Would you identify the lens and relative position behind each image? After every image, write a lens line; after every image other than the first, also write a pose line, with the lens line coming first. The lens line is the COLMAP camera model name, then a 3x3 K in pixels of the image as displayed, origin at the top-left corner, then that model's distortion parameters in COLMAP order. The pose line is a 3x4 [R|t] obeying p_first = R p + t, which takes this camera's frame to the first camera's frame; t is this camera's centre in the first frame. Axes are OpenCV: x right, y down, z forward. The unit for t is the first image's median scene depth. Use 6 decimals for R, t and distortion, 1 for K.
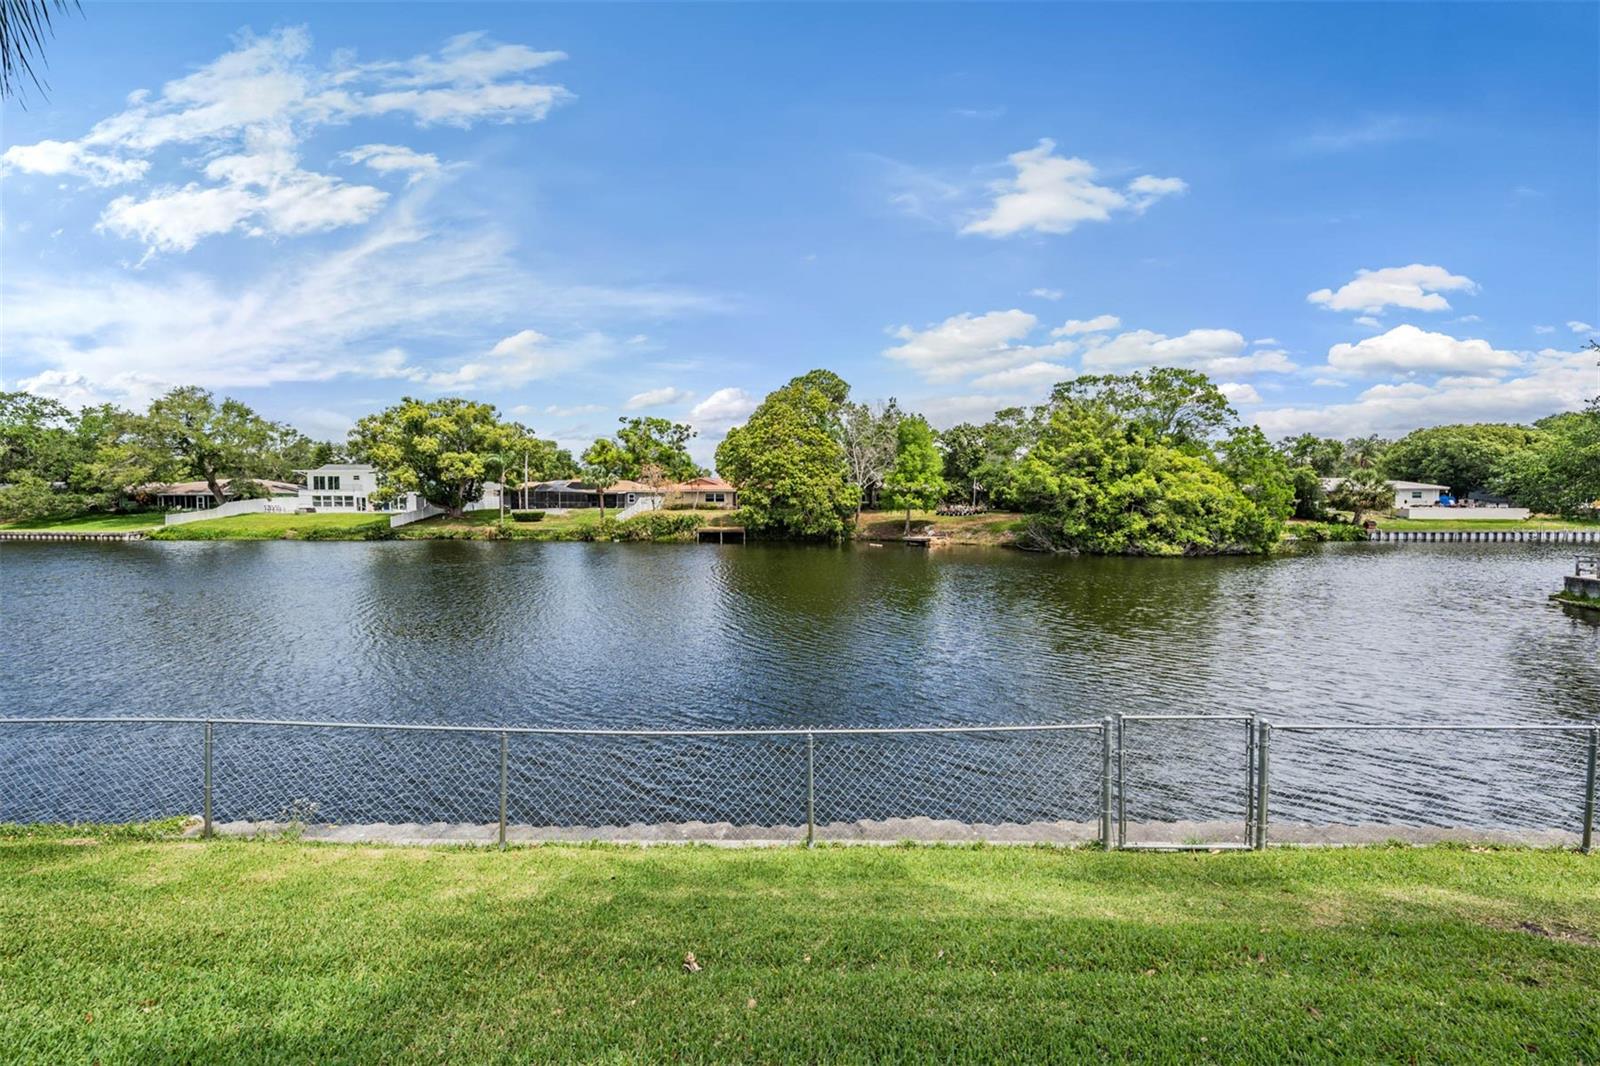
lens RADIAL K [[630.8, 0, 811.9], [0, 630.8, 529.8], [0, 0, 1]] dist [-0.007038, 0.001380]
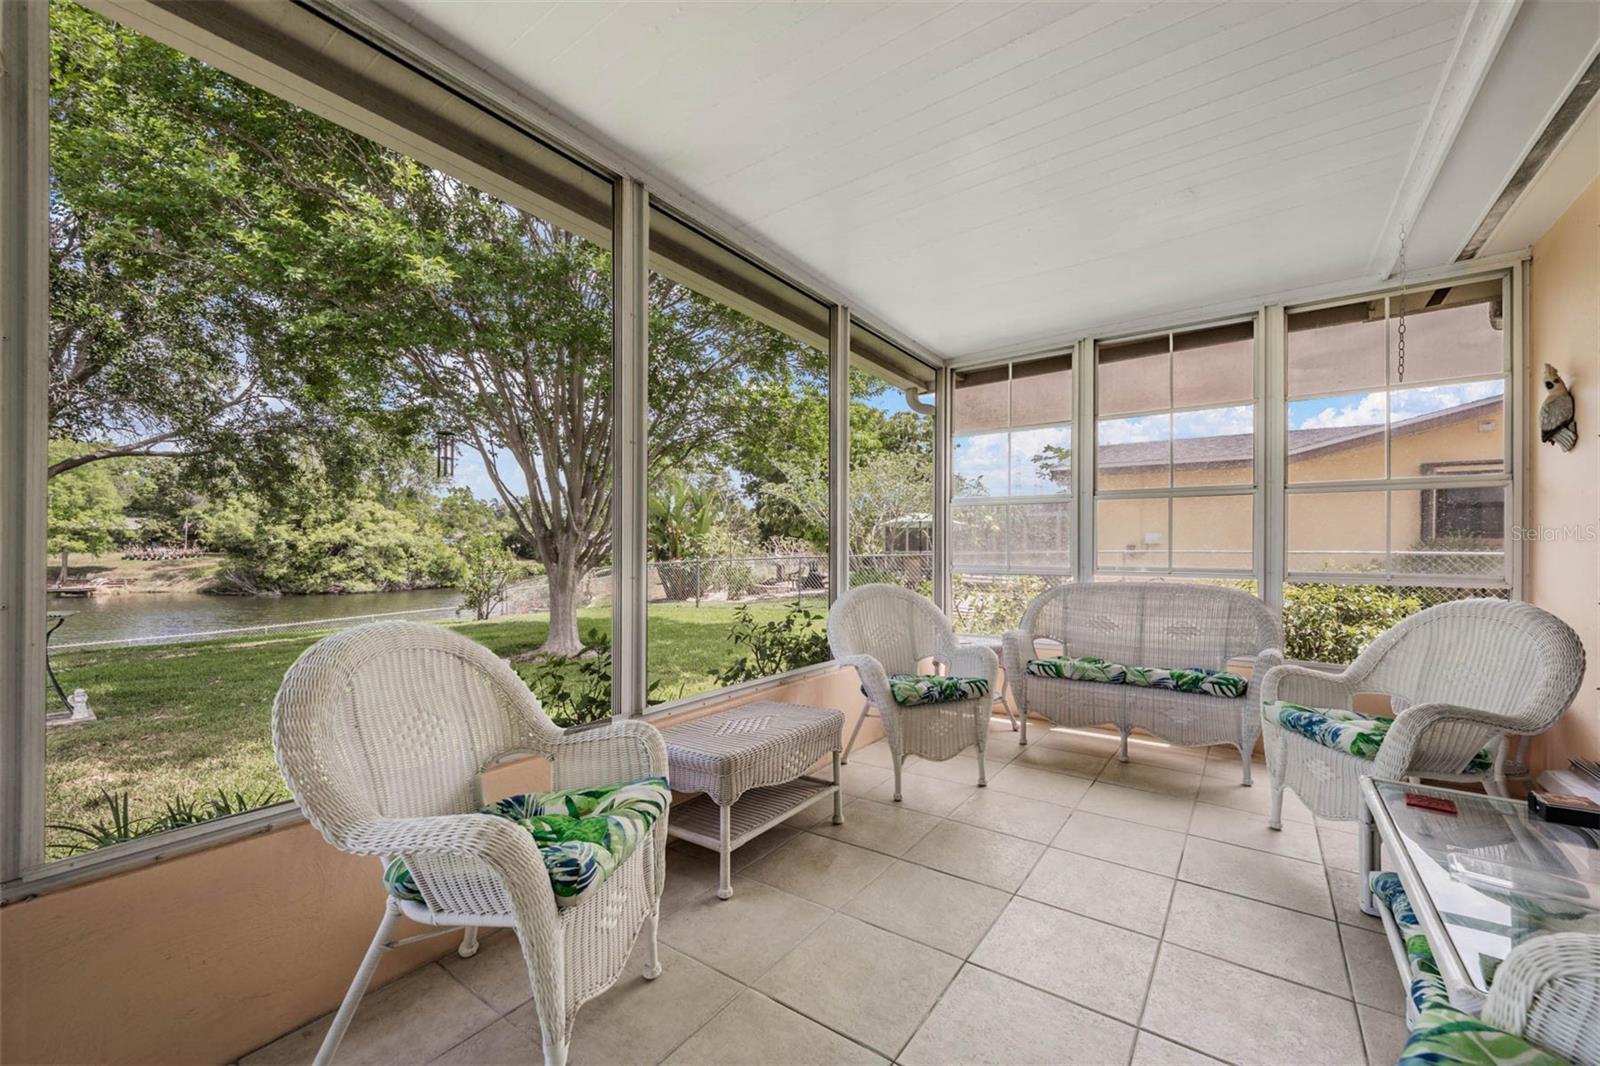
lens RADIAL K [[630.8, 0, 802.5], [0, 630.8, 546.1], [0, 0, 1]] dist [-0.007038, 0.001380]
pose [[0.581420, 0.003641, 0.813595, 0.068910], [0.024733, 0.999449, -0.022147, 0.000016], [-0.813227, 0.033000, 0.581010, -0.350786]]
